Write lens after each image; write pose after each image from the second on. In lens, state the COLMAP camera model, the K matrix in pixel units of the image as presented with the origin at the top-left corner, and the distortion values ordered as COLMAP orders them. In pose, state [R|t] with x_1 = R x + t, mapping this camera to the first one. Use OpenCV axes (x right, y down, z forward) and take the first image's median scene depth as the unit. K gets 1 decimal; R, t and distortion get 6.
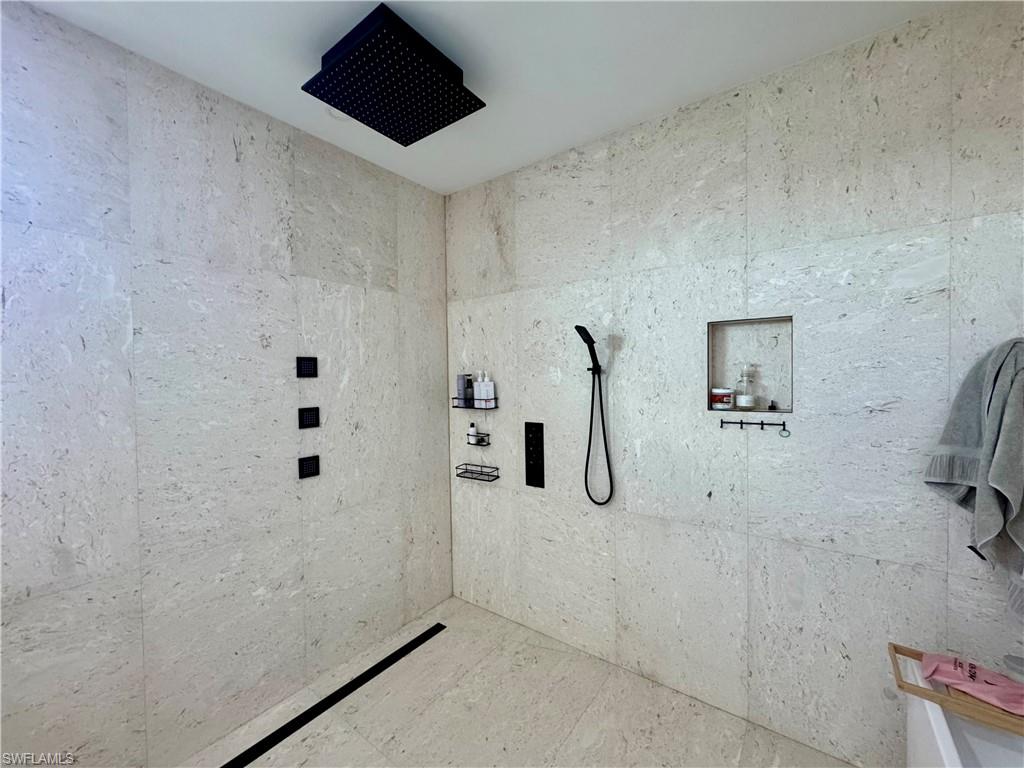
lens RADIAL K [[408.1, 0, 513.9], [0, 408.1, 383.7], [0, 0, 1]] dist [-0.002471, 0.000081]
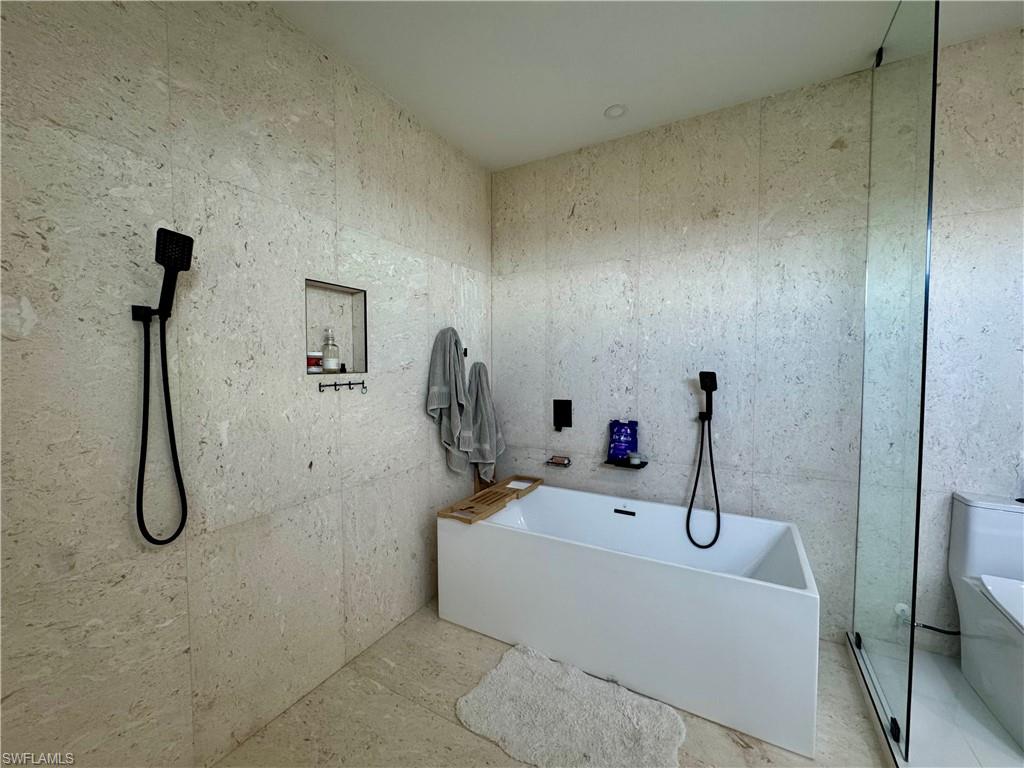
lens RADIAL K [[408.1, 0, 513.7], [0, 408.1, 382.1], [0, 0, 1]] dist [-0.002471, 0.000081]
pose [[-0.116854, -0.028039, 0.992753, -0.493451], [0.025900, 0.999175, 0.031269, 0.065609], [-0.992811, 0.029366, -0.116031, 0.642118]]
